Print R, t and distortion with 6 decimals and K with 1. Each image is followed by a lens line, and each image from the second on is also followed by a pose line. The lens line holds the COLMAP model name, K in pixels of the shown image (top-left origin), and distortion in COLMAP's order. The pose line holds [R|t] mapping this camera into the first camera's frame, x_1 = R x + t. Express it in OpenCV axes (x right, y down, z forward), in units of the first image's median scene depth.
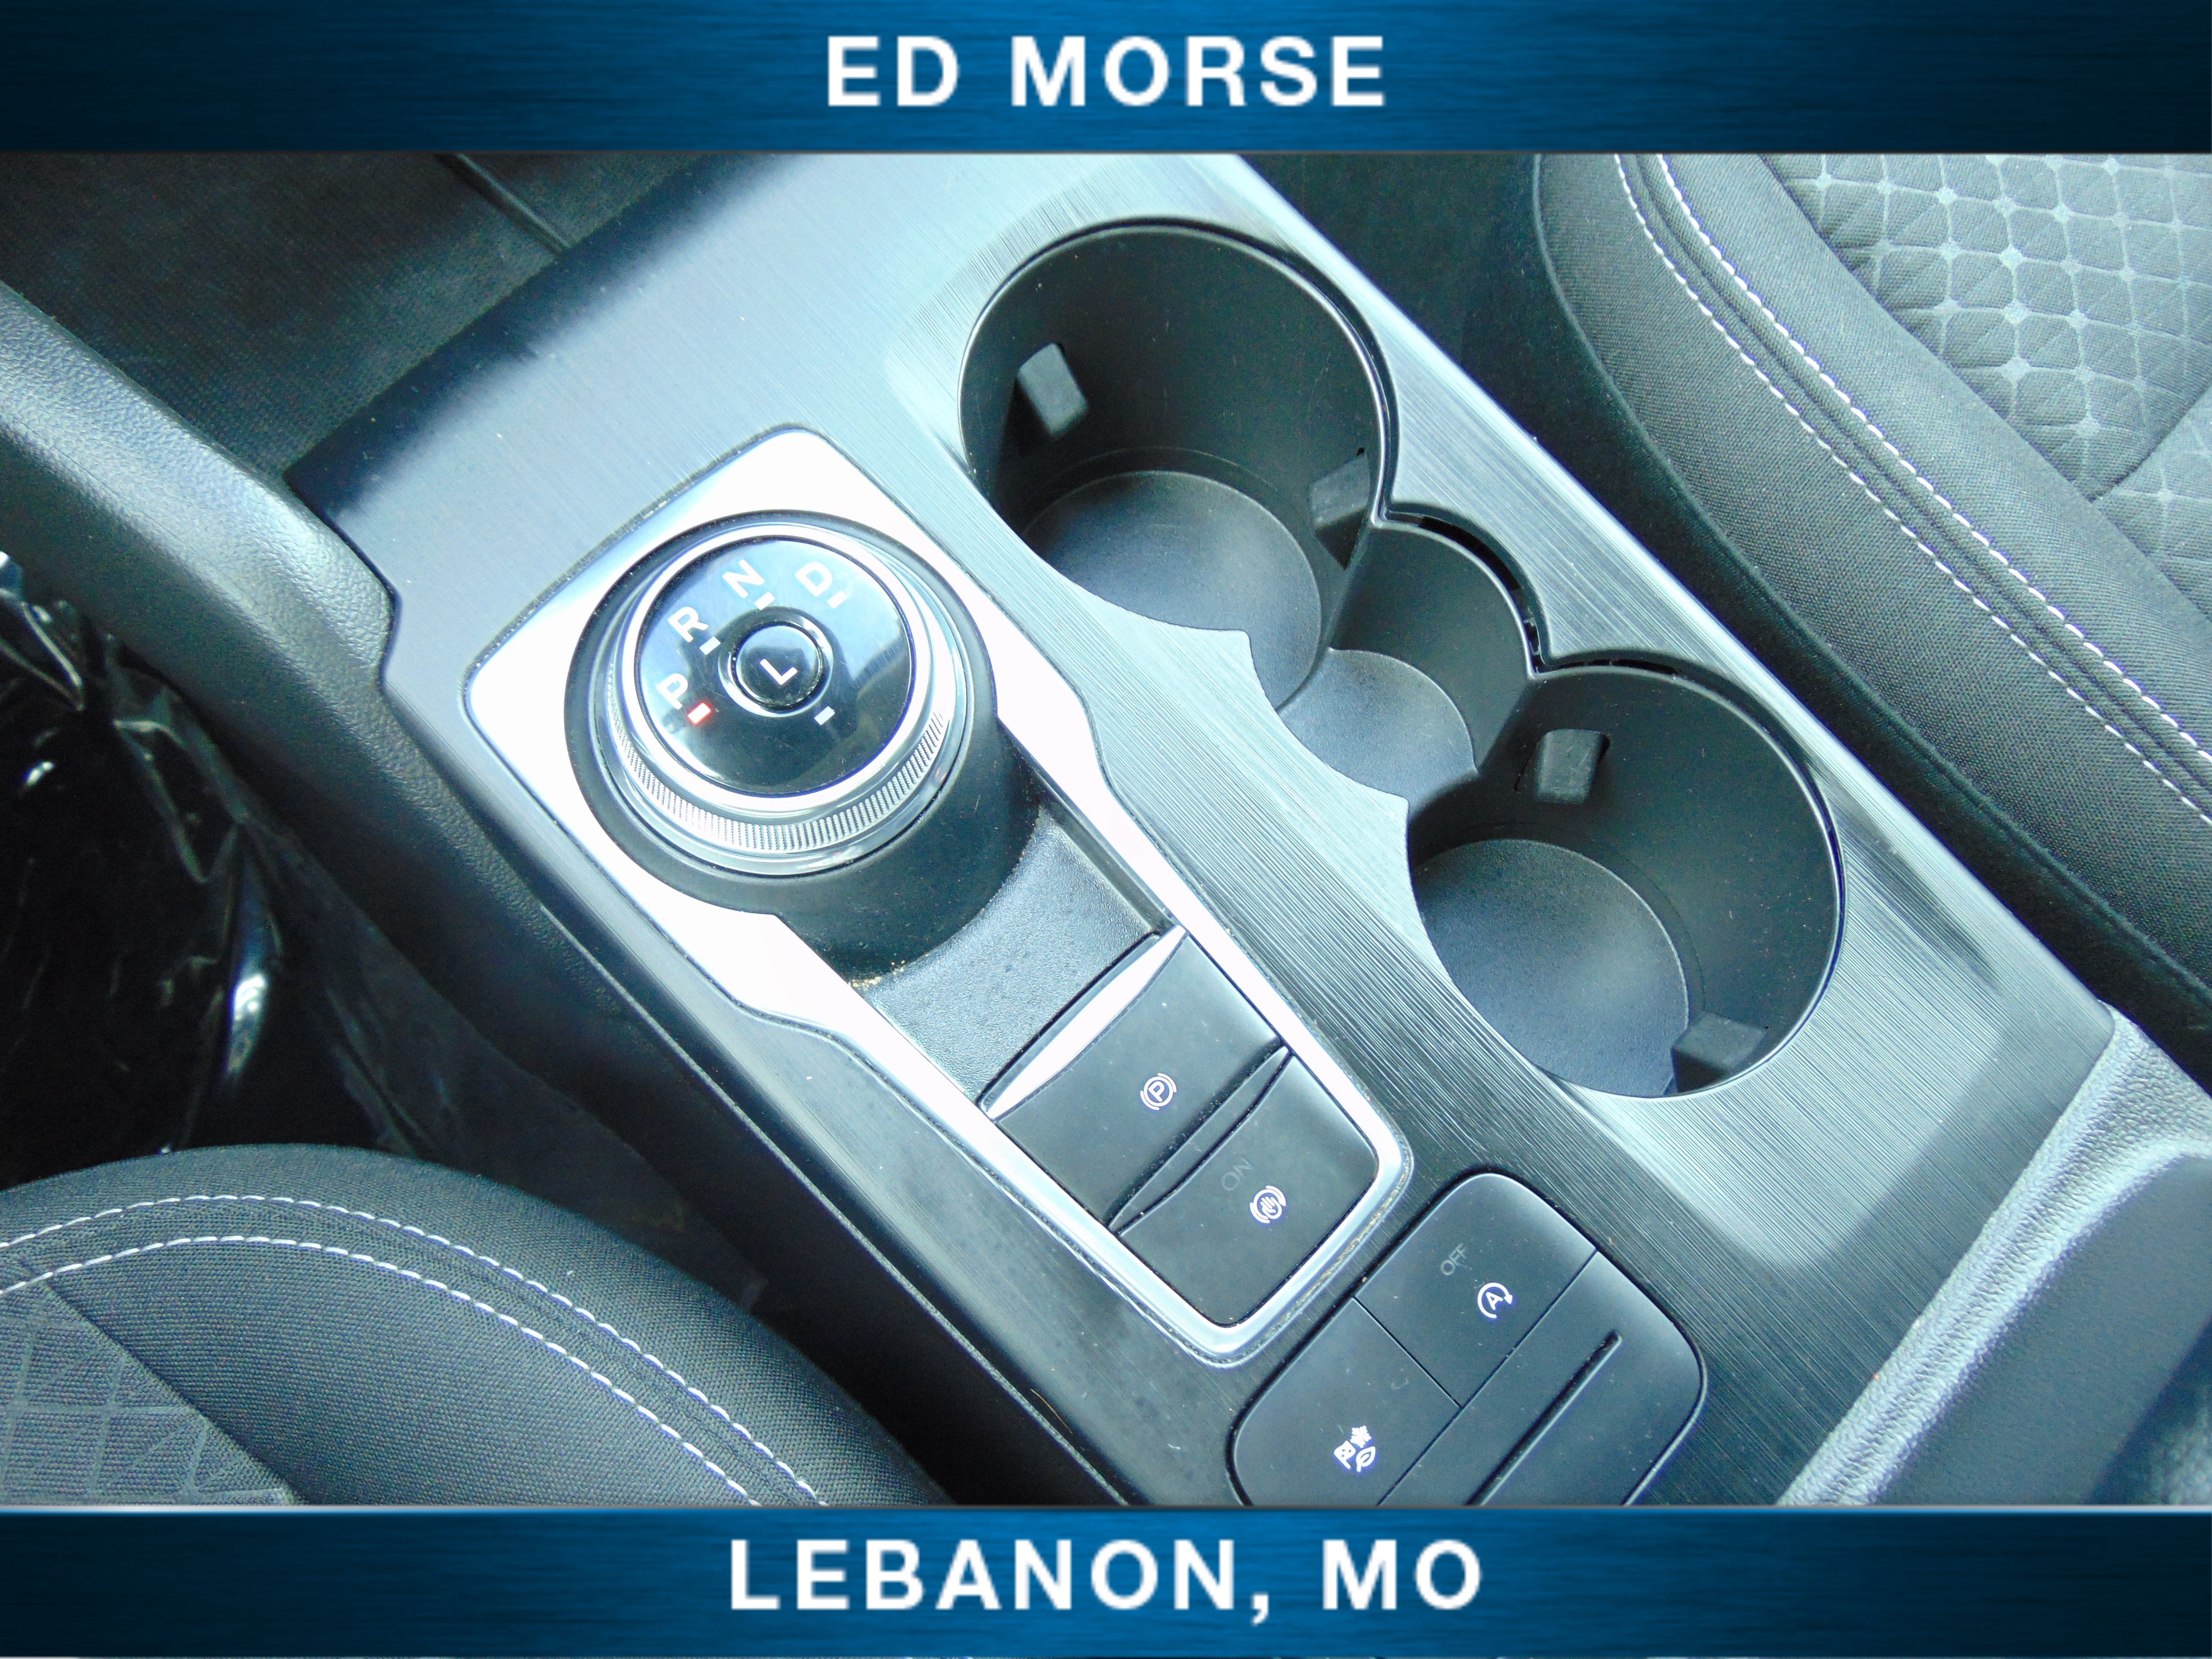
lens RADIAL K [[1663.8, 0, 1106.0], [0, 1663.8, 829.5], [0, 0, 1]] dist [-0.011597, 0.025743]
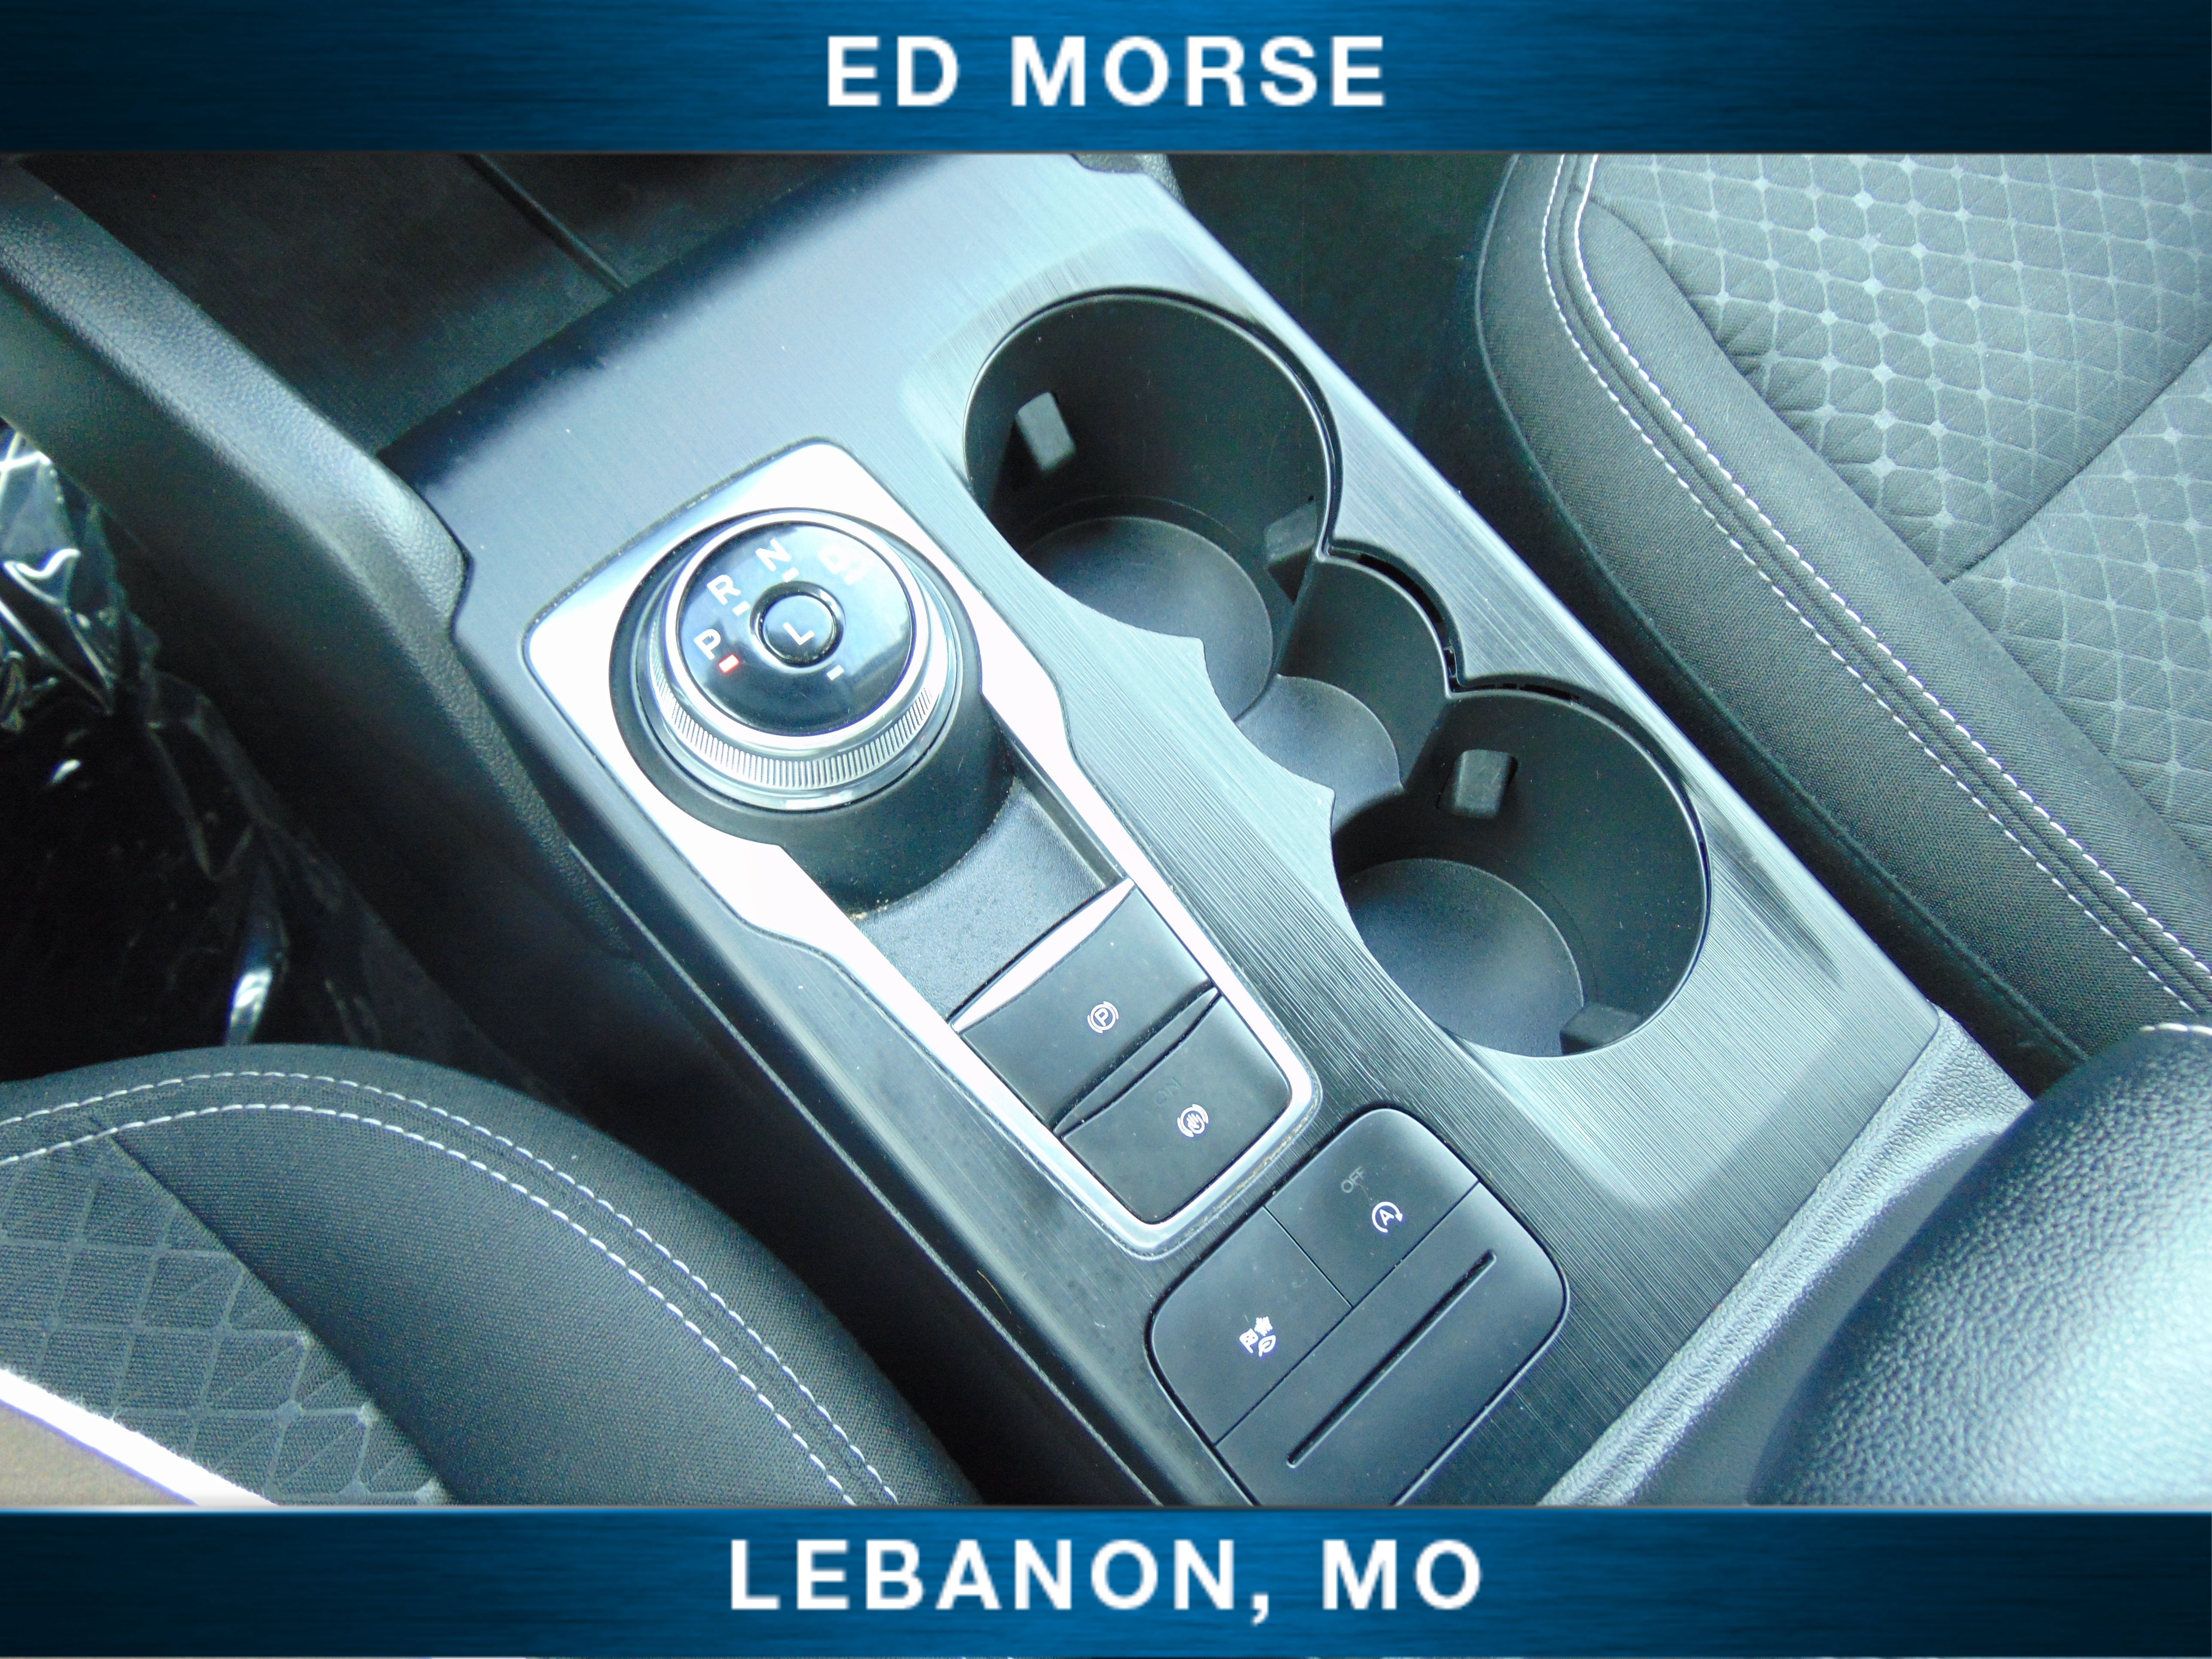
lens RADIAL K [[1663.8, 0, 1106.0], [0, 1663.8, 829.5], [0, 0, 1]] dist [-0.011597, 0.025743]
pose [[0.998326, 0.056007, 0.014434, 0.009039], [-0.054852, 0.995983, -0.070777, 0.102174], [-0.018340, 0.069867, 0.997388, -0.146049]]
